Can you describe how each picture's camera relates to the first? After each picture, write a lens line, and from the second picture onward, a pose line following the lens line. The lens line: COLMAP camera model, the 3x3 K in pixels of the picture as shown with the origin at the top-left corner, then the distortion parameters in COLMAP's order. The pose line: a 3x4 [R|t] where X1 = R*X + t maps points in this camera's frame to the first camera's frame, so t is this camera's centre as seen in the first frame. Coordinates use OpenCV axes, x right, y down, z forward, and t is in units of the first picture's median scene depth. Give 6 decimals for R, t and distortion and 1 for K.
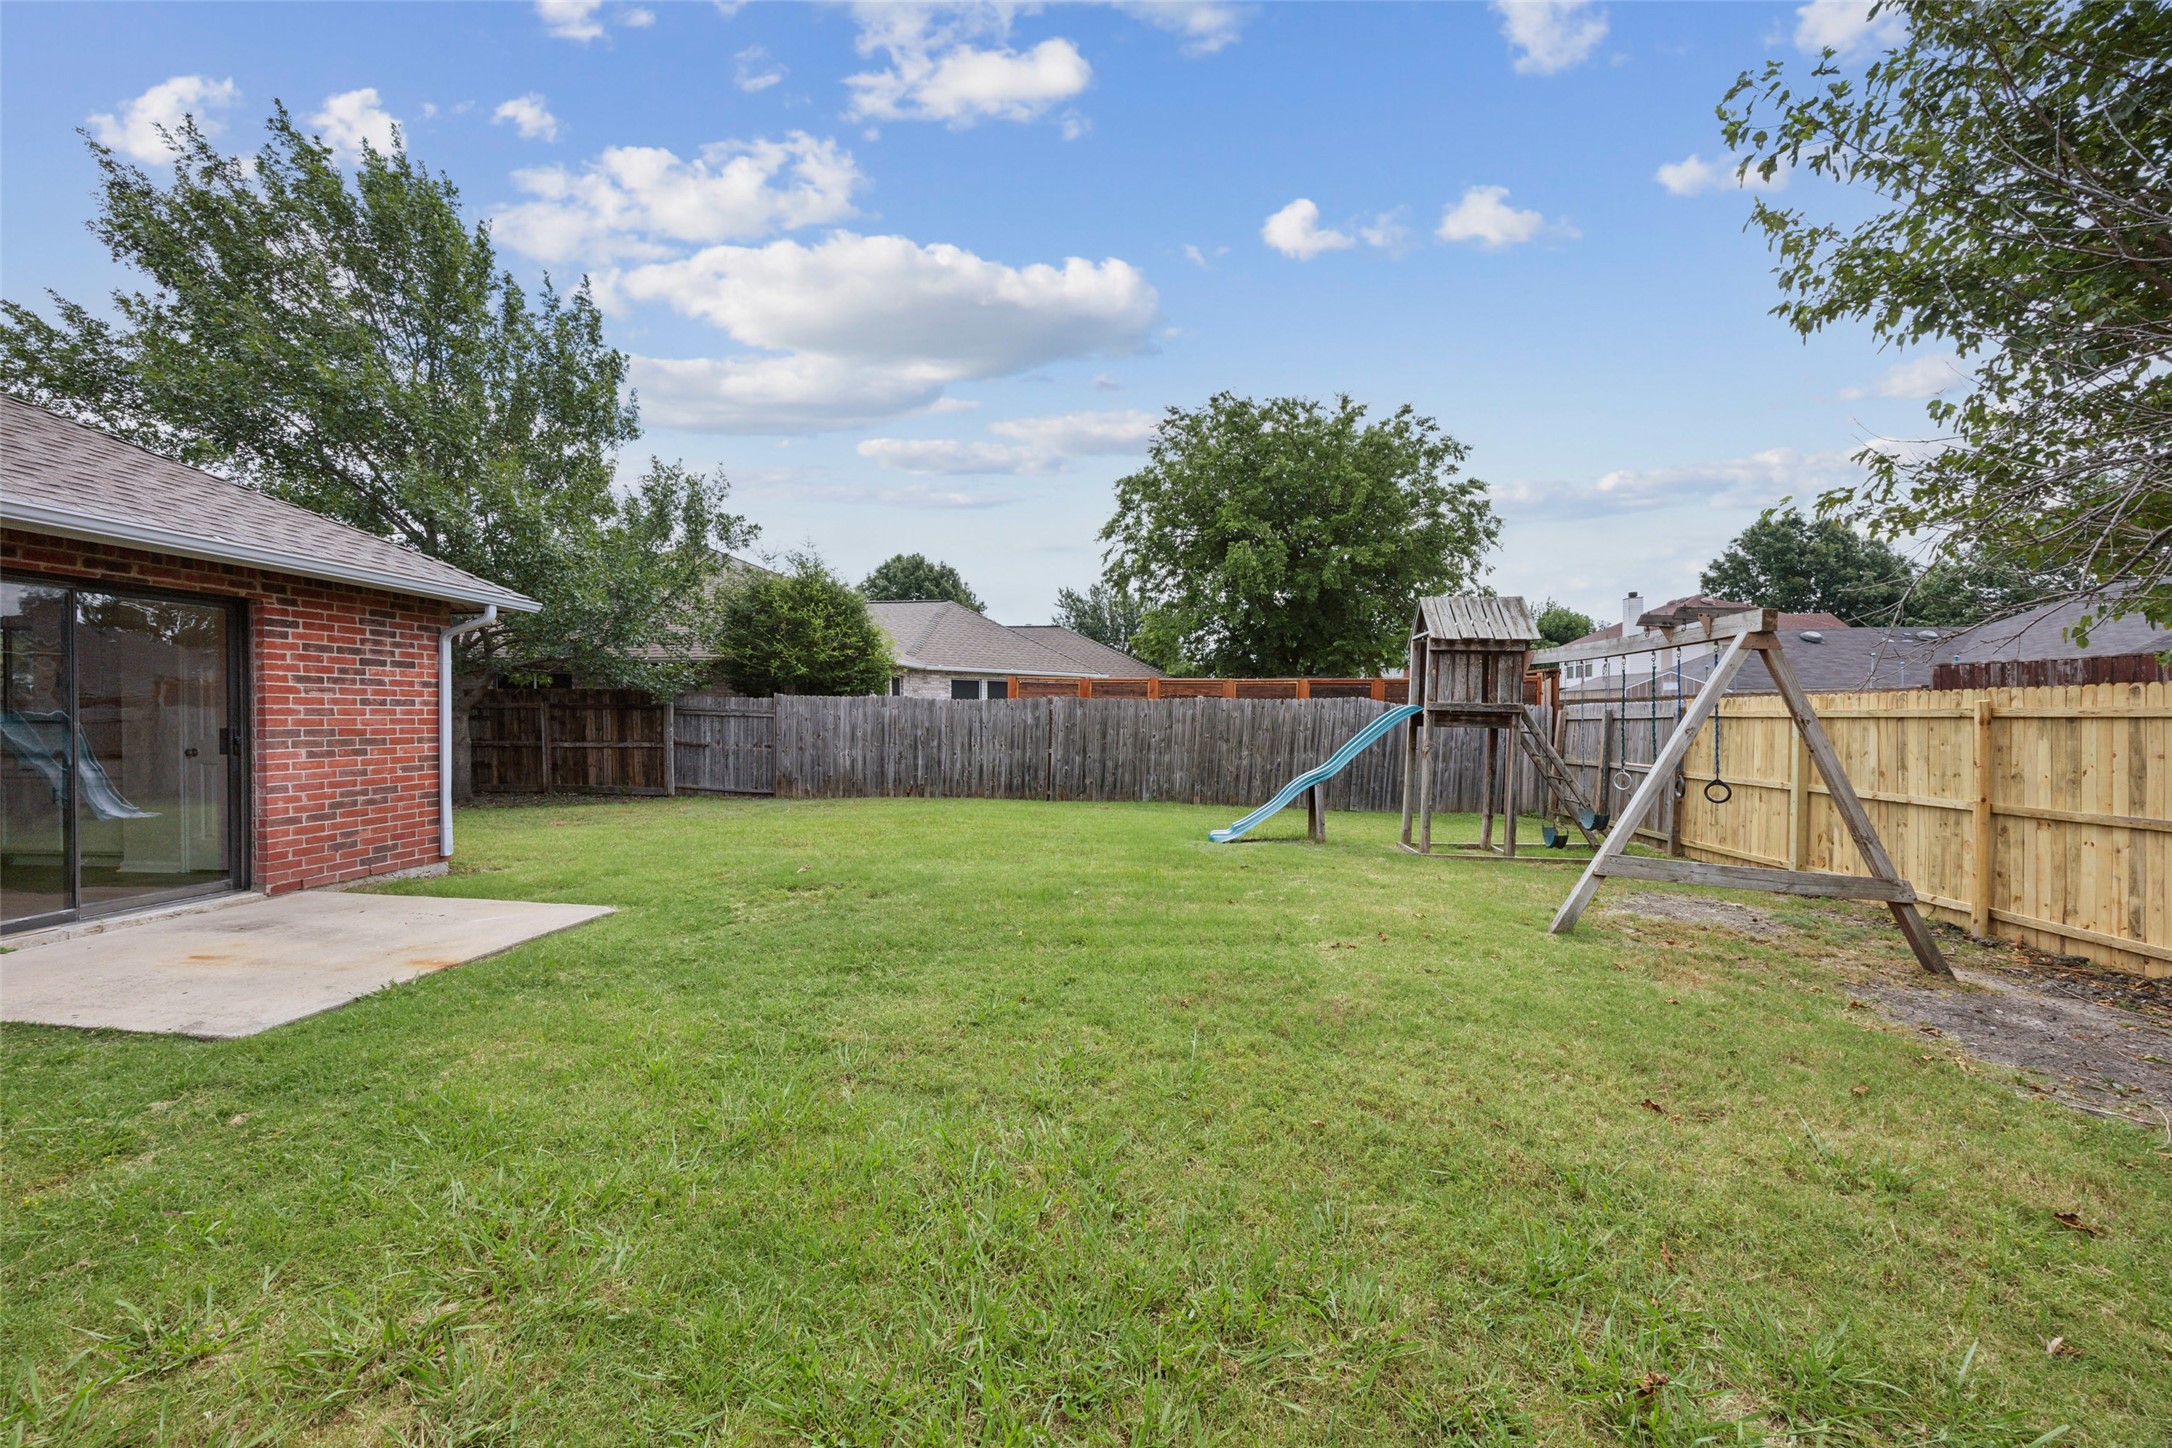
lens RADIAL K [[836.4, 0, 1086.0], [0, 836.4, 724.0], [0, 0, 1]] dist [-0.001589, -0.000262]
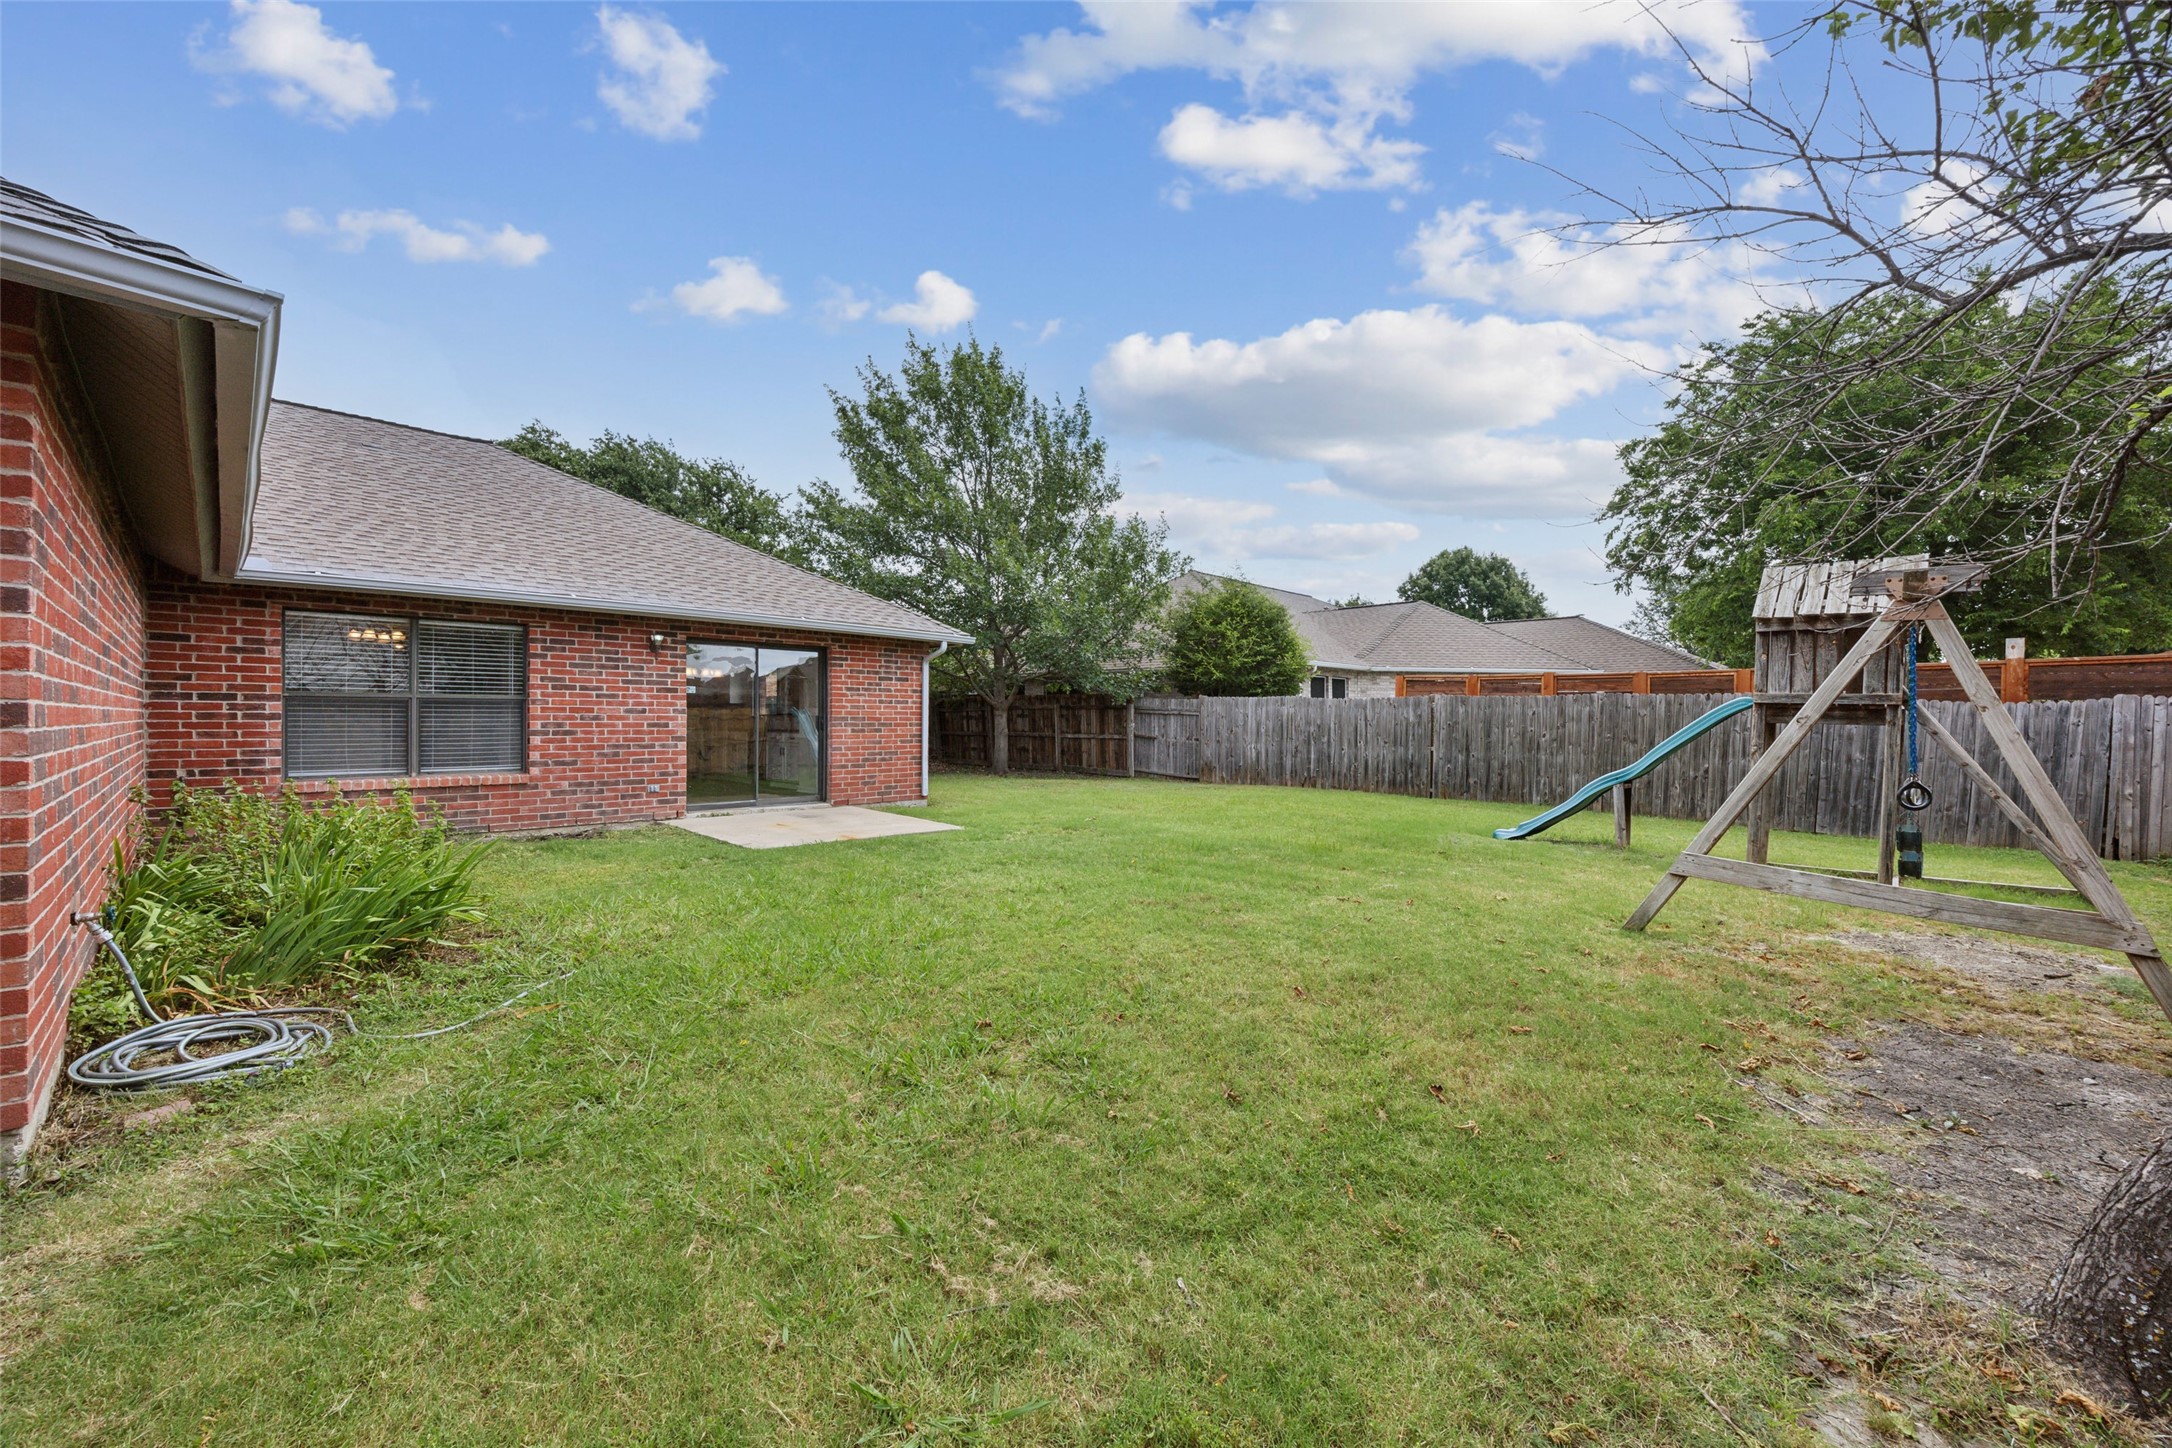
lens RADIAL K [[836.4, 0, 1086.0], [0, 836.4, 724.0], [0, 0, 1]] dist [-0.001589, -0.000262]
pose [[0.791322, 0.007256, -0.611357, 0.238281], [-0.009858, 0.999951, -0.000891, 0.007344], [0.611320, 0.006732, 0.791355, -0.051814]]
